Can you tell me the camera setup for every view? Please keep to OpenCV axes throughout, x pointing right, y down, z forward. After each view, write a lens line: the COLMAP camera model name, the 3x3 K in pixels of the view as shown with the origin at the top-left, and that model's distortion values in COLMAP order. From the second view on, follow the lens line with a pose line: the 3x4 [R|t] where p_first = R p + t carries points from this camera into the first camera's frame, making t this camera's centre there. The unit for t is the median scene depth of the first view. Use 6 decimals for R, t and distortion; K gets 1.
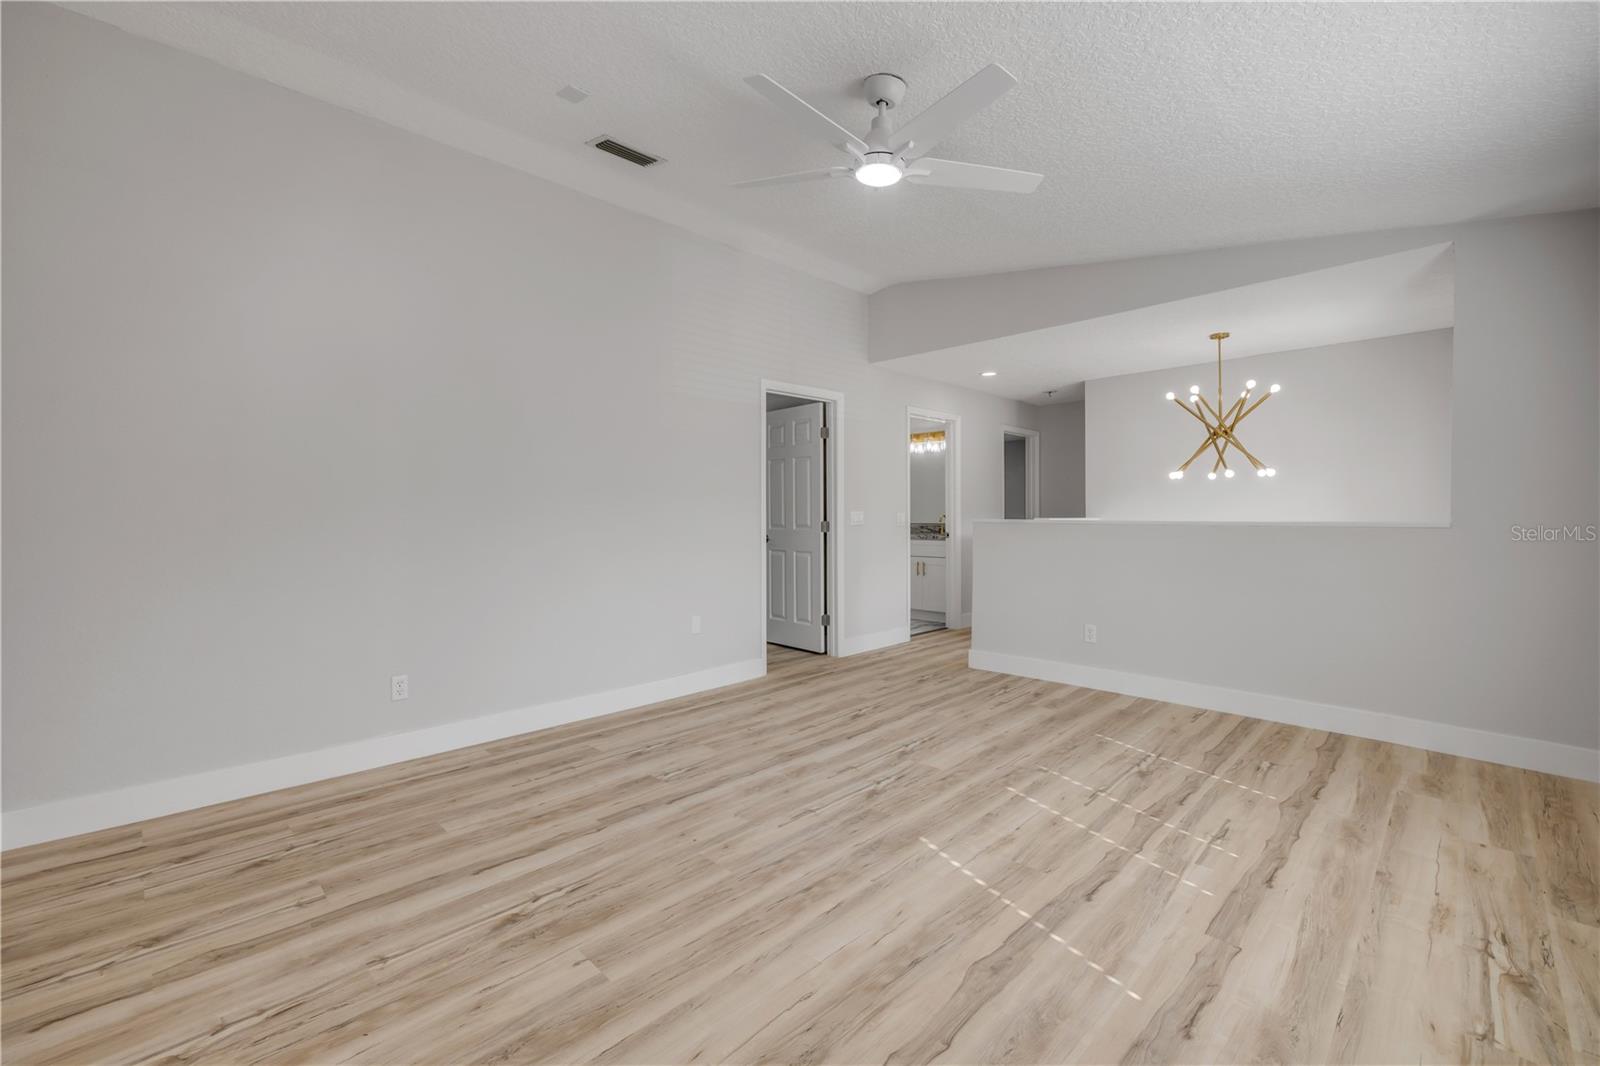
lens RADIAL K [[674.9, 0, 800.0], [0, 674.9, 533.0], [0, 0, 1]] dist [-0.001252, -0.000087]
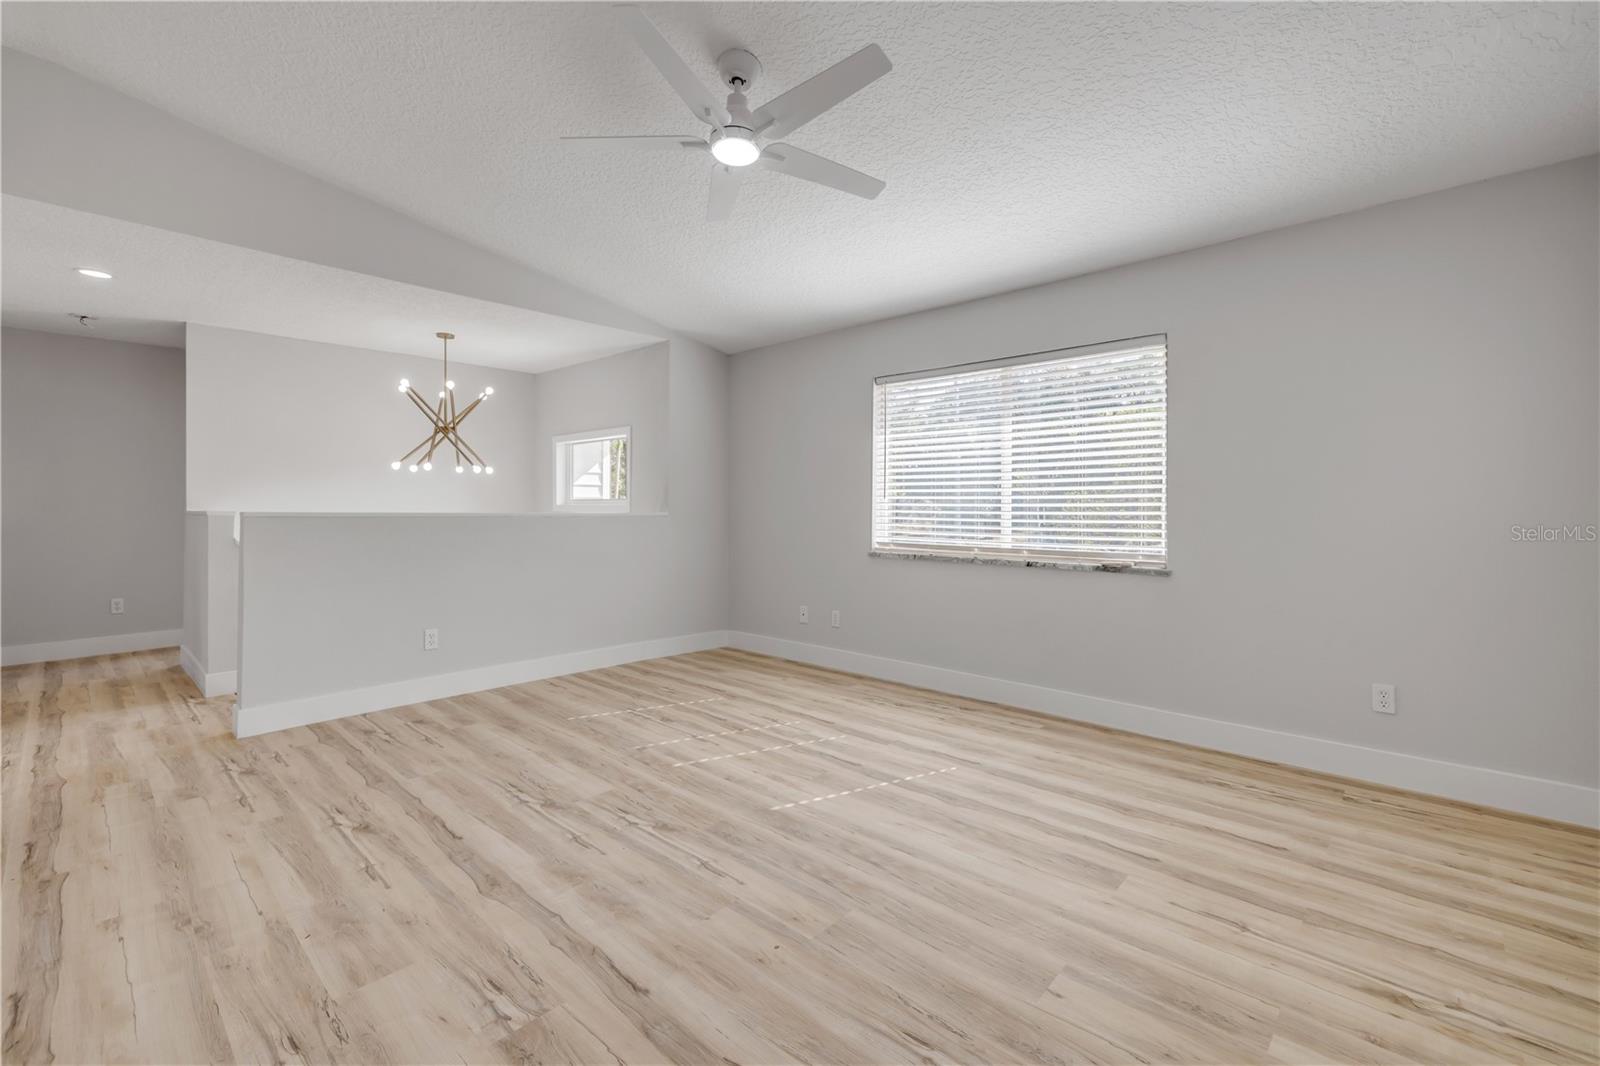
lens RADIAL K [[681.7, 0, 800.2], [0, 681.7, 508.7], [0, 0, 1]] dist [-0.003897, -0.000450]
pose [[-0.045065, 0.002821, 0.998980, -0.748828], [0.026590, 0.999645, -0.001624, -0.013096], [-0.998630, 0.026490, -0.045124, 0.835959]]
